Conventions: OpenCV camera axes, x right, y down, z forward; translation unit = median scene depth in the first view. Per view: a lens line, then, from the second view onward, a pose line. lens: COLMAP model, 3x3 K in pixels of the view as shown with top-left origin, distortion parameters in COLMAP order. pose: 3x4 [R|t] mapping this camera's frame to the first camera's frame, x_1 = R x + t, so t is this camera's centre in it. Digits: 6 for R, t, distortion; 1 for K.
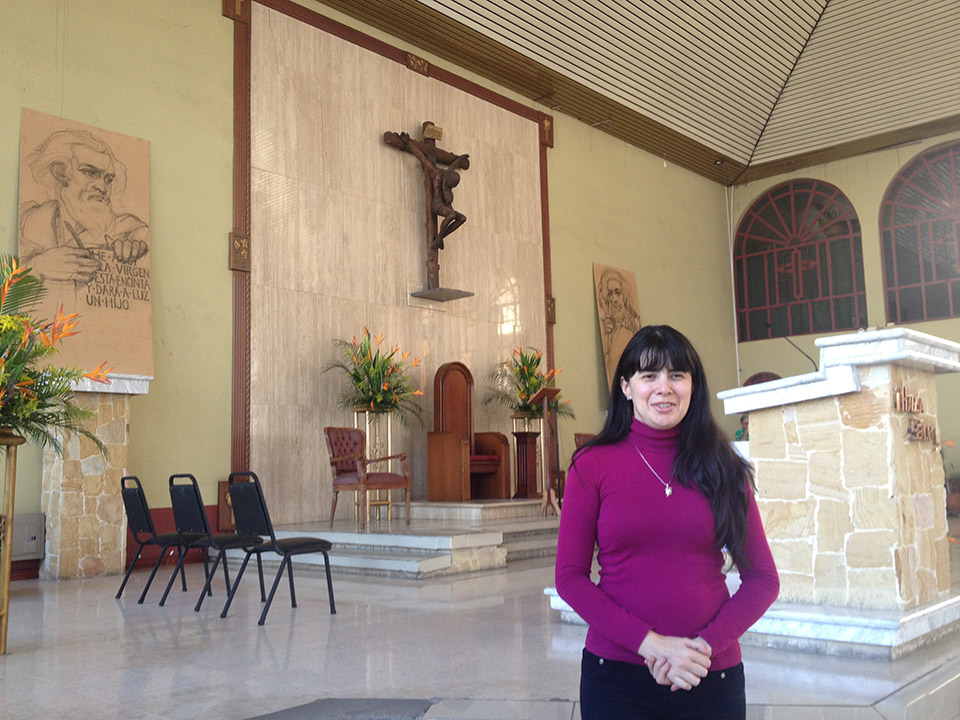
lens RADIAL K [[897.1, 0, 473.0], [0, 897.1, 374.3], [0, 0, 1]] dist [0.040151, 0.000000]
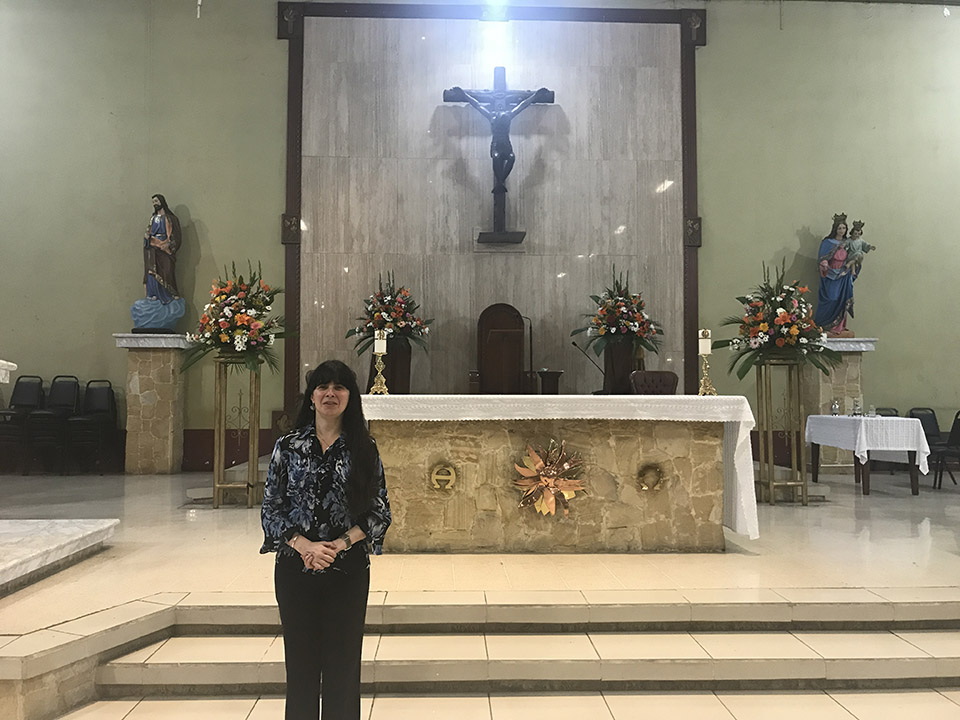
lens RADIAL K [[786.6, 0, 478.3], [0, 786.6, 359.6], [0, 0, 1]] dist [0.013540, -0.022063]
pose [[0.705223, -0.006307, -0.708958, 0.624014], [0.058027, 0.997119, 0.048850, 0.005901], [0.706607, -0.075589, 0.703557, 0.363055]]
